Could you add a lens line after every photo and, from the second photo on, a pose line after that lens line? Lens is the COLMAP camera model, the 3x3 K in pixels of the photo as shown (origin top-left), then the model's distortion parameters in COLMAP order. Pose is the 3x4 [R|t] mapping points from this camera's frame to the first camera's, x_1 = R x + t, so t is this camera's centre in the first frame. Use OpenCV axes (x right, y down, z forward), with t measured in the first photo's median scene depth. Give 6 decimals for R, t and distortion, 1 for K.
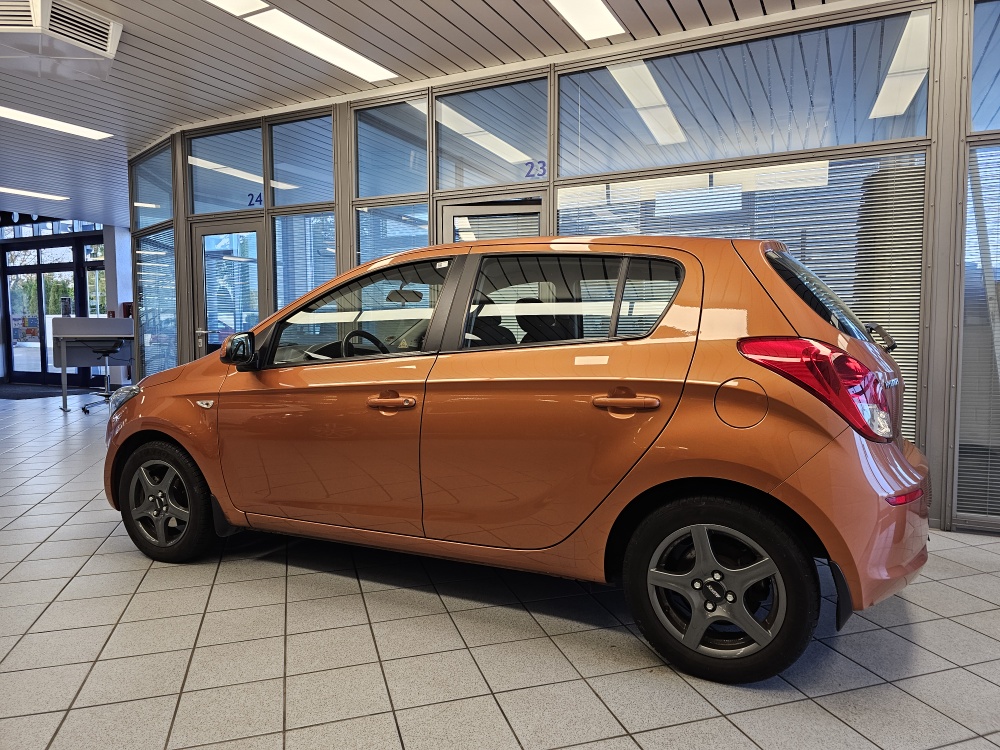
lens RADIAL K [[670.1, 0, 502.4], [0, 670.1, 370.1], [0, 0, 1]] dist [0.059442, -0.059253]
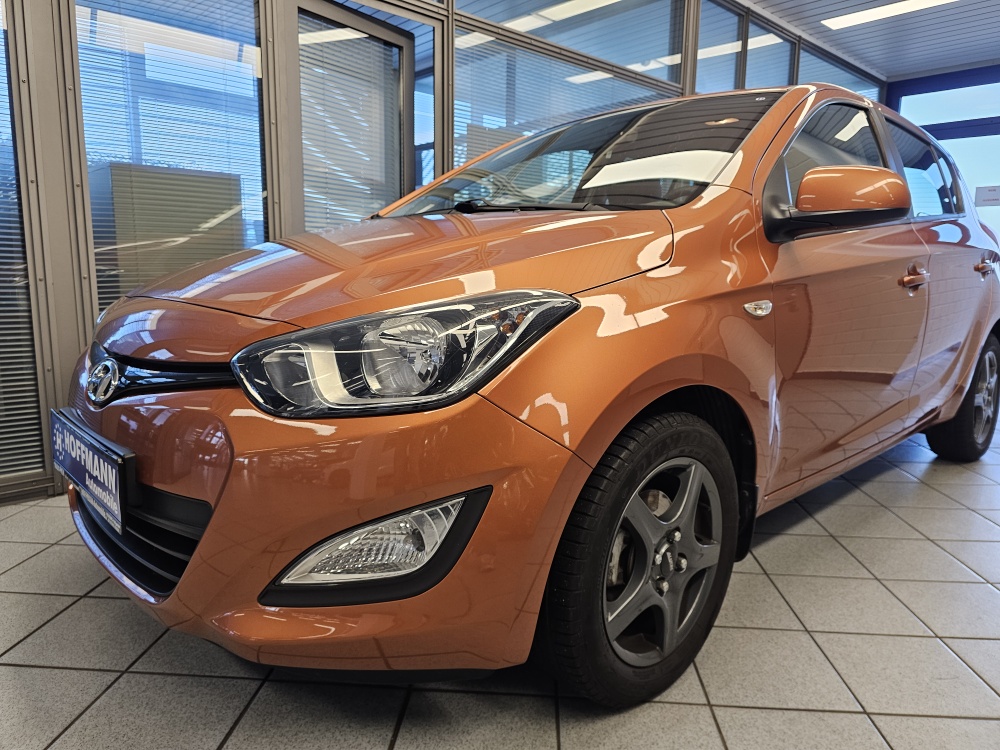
lens RADIAL K [[670.1, 0, 504.6], [0, 670.1, 376.3], [0, 0, 1]] dist [0.059442, -0.059253]
pose [[0.361007, -0.146283, 0.921019, -0.940972], [0.047511, 0.989223, 0.138494, 0.022381], [-0.931352, -0.006238, 0.364066, 0.973728]]
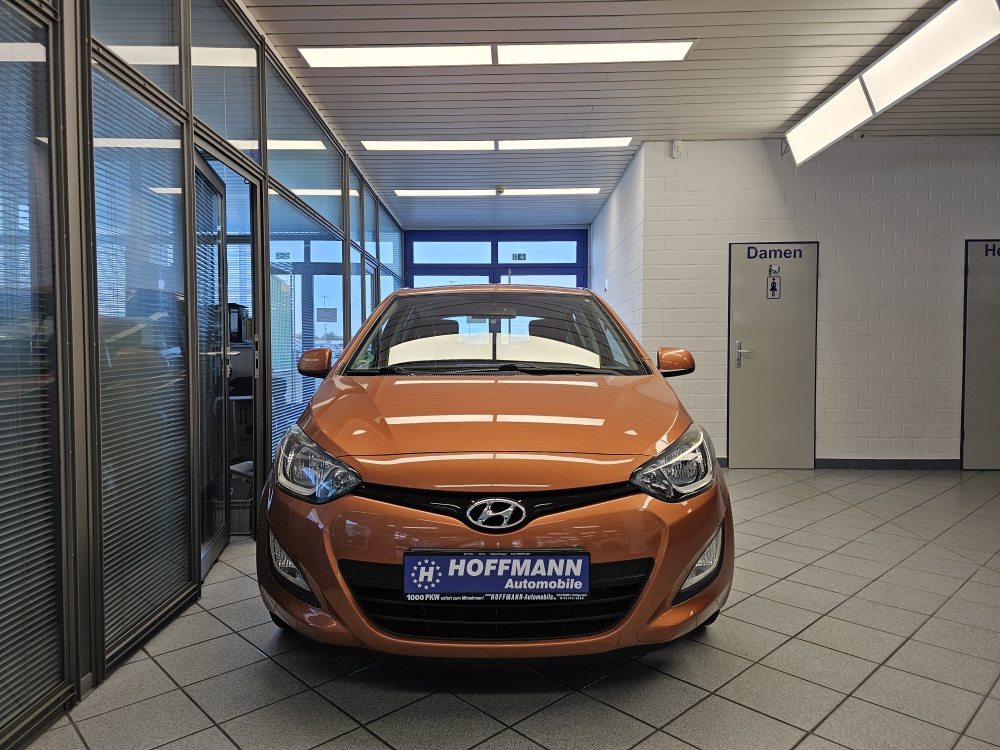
lens RADIAL K [[670.1, 0, 500.6], [0, 670.1, 372.1], [0, 0, 1]] dist [0.059442, -0.059253]
pose [[-0.440956, -0.028292, 0.897083, -1.193918], [0.062619, 0.996098, 0.062194, -0.097801], [-0.895342, 0.083599, -0.437464, 1.638742]]
